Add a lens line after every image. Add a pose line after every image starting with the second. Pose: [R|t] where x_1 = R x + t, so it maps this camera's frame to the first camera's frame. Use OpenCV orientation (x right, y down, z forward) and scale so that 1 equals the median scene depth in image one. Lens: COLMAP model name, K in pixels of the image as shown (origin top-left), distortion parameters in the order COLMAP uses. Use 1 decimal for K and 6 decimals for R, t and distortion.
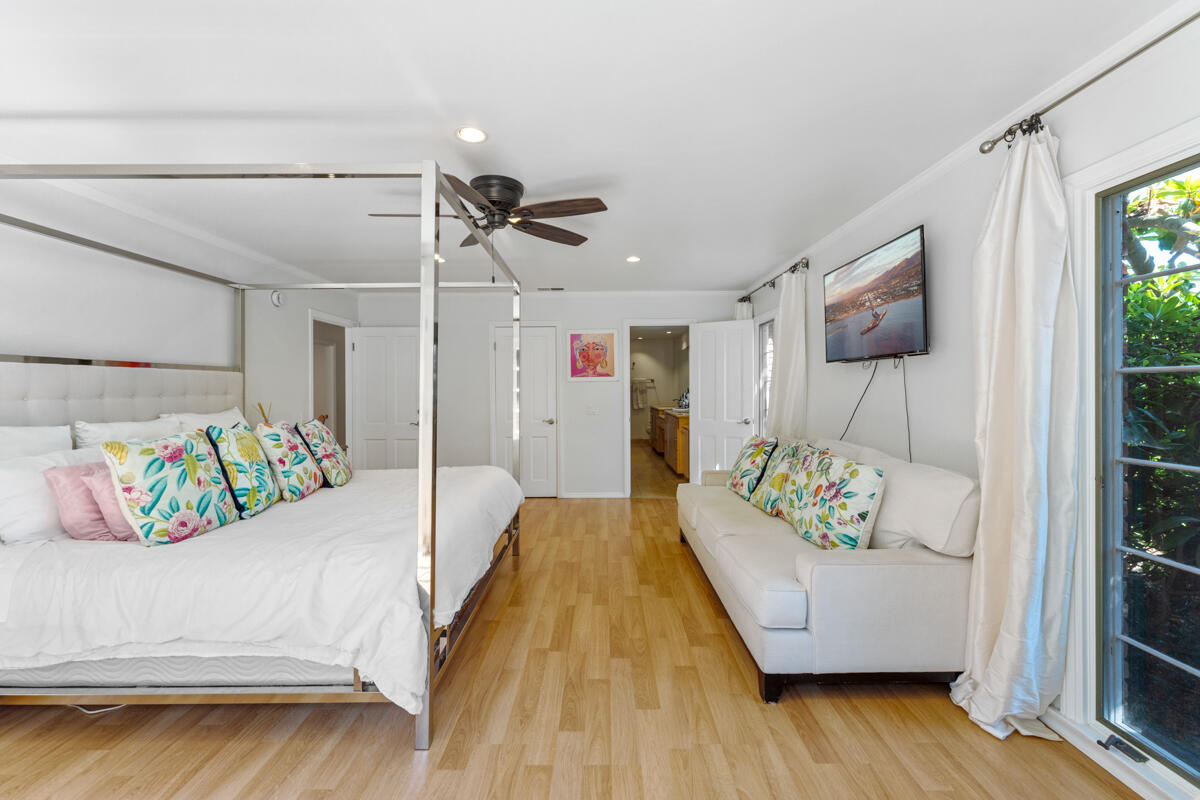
lens RADIAL K [[485.9, 0, 600.7], [0, 485.9, 390.5], [0, 0, 1]] dist [0.002969, 0.000583]
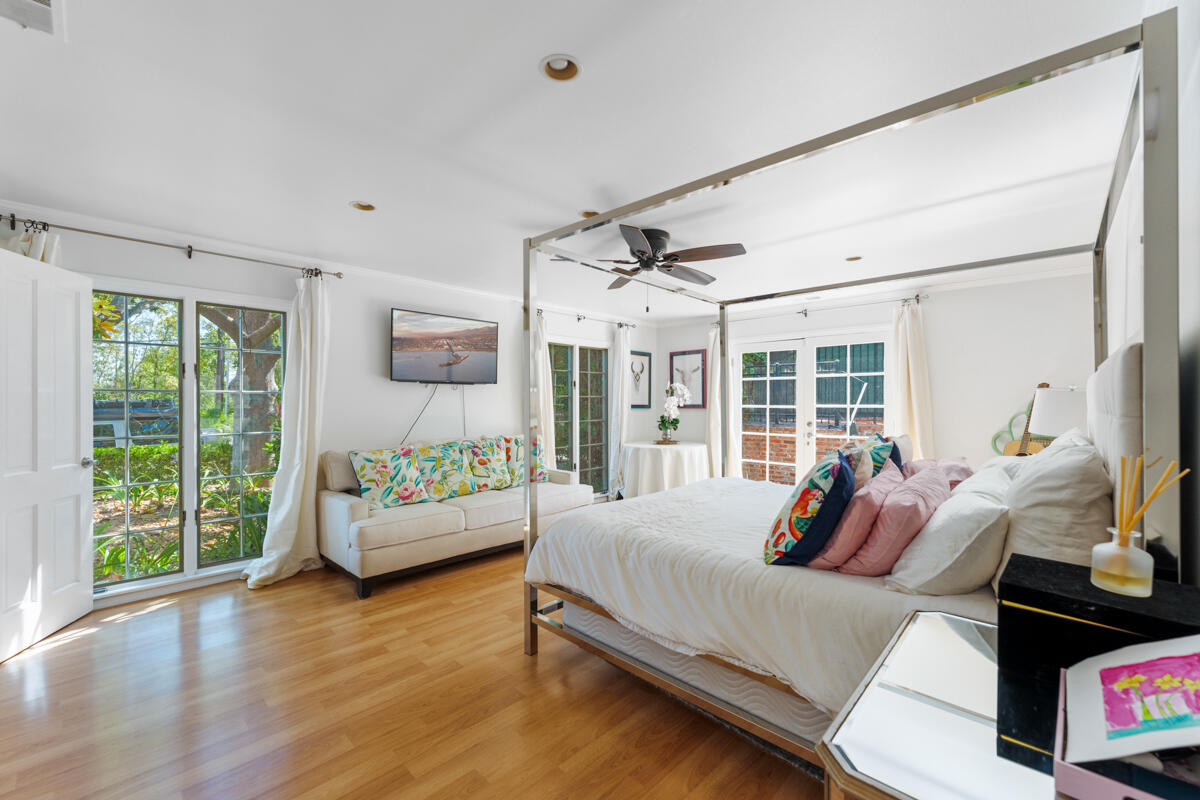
lens RADIAL K [[485.9, 0, 603.6], [0, 485.9, 399.8], [0, 0, 1]] dist [0.002969, 0.000583]
pose [[-0.711660, -0.000405, 0.702524, -0.786828], [0.002977, 0.999989, 0.003593, -0.010179], [-0.702517, 0.004649, -0.711651, 1.548892]]
